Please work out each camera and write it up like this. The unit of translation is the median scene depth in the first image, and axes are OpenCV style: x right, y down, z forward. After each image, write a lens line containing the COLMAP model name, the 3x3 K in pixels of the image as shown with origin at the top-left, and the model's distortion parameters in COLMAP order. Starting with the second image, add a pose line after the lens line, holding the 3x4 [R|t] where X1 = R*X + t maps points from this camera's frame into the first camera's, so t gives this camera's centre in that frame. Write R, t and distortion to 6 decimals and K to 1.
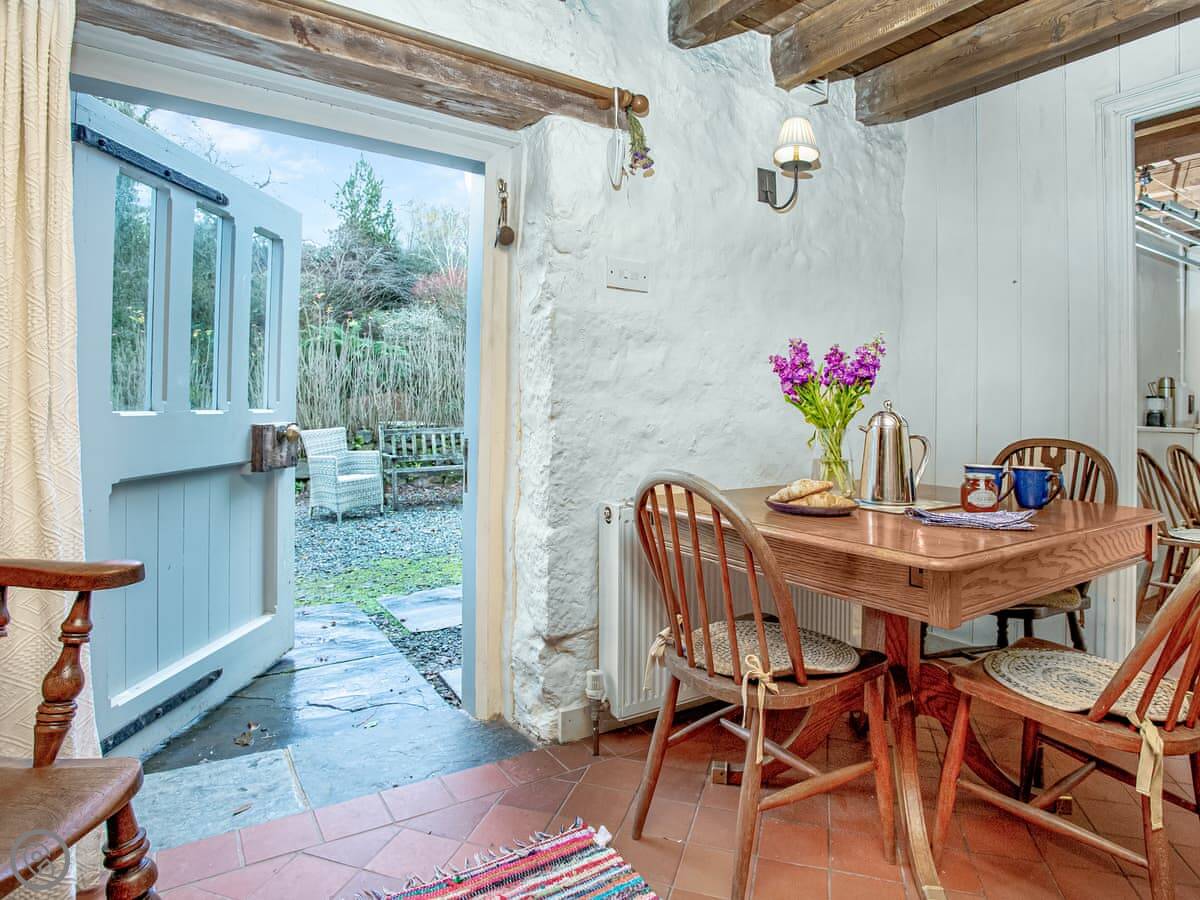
lens RADIAL K [[784.6, 0, 599.4], [0, 784.6, 360.0], [0, 0, 1]] dist [-0.043521, 0.000341]
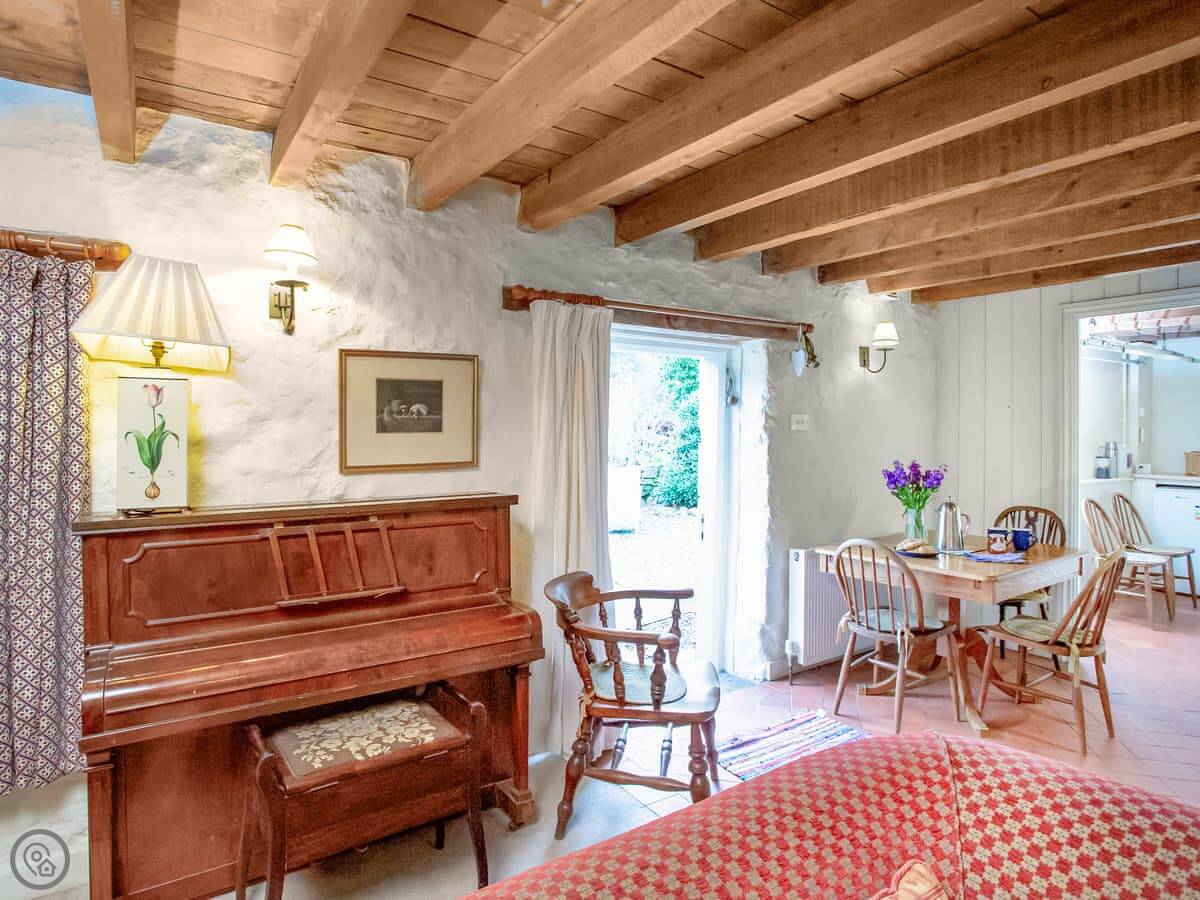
lens RADIAL K [[805.7, 0, 602.4], [0, 805.7, 405.7], [0, 0, 1]] dist [-0.059824, 0.056009]
pose [[0.999097, -0.014273, 0.040019, -0.525100], [0.012736, 0.999181, 0.038412, -0.240038], [-0.040534, -0.037868, 0.998460, -0.870331]]
